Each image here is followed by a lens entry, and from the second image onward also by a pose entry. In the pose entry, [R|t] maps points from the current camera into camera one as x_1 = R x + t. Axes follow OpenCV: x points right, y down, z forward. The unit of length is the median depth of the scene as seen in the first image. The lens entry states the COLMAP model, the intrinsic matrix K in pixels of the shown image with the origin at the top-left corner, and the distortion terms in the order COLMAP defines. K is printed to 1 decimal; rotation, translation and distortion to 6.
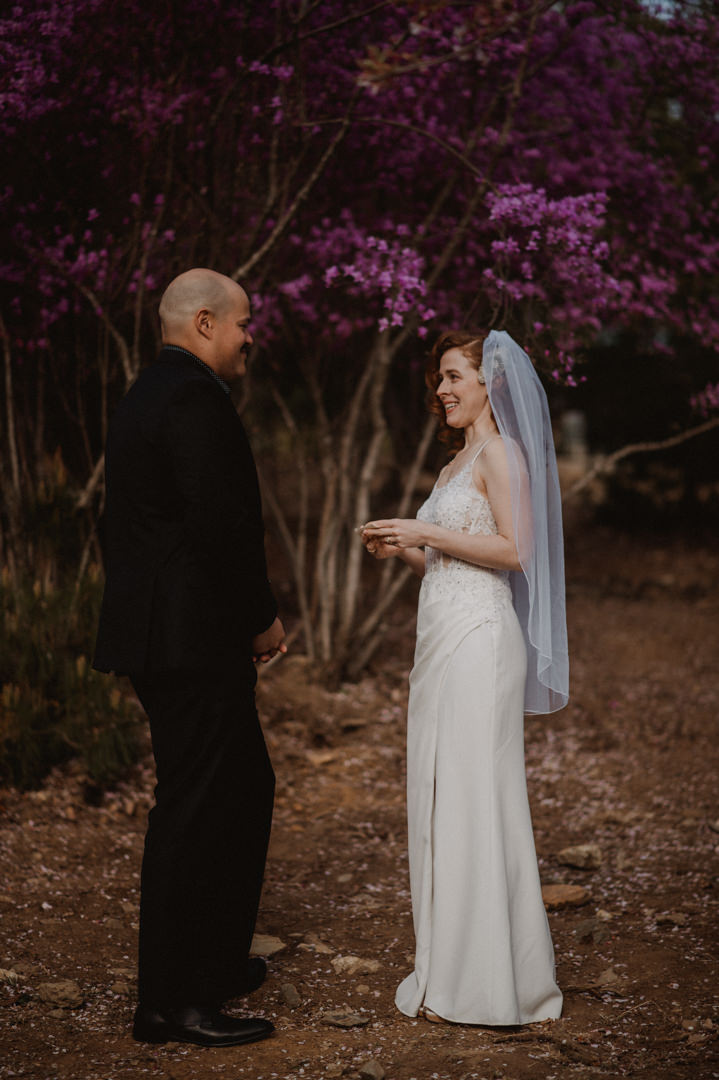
lens RADIAL K [[2566.1, 0, 359.5], [0, 2566.1, 540.0], [0, 0, 1]] dist [0.040924, 0.314627]
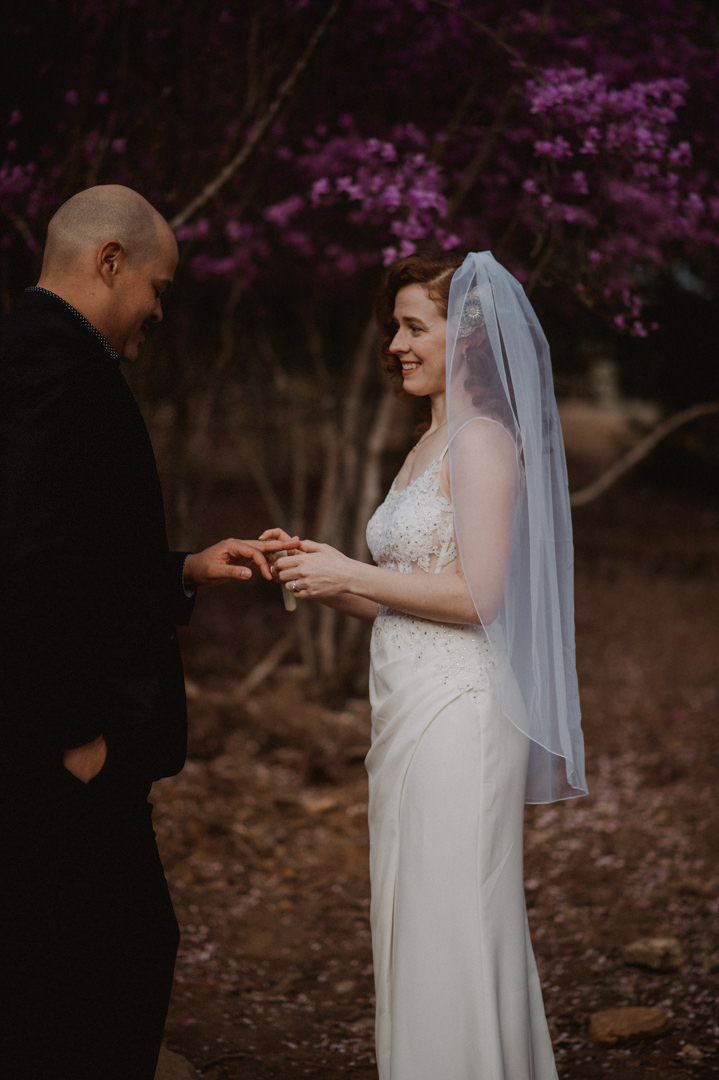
lens RADIAL K [[2566.1, 0, 359.5], [0, 2566.1, 540.0], [0, 0, 1]] dist [0.040924, 0.314627]
pose [[0.999925, -0.006954, -0.010034, 0.007144], [0.007173, 0.999732, 0.022018, -0.016951], [0.009878, -0.022089, 0.999707, 0.239345]]
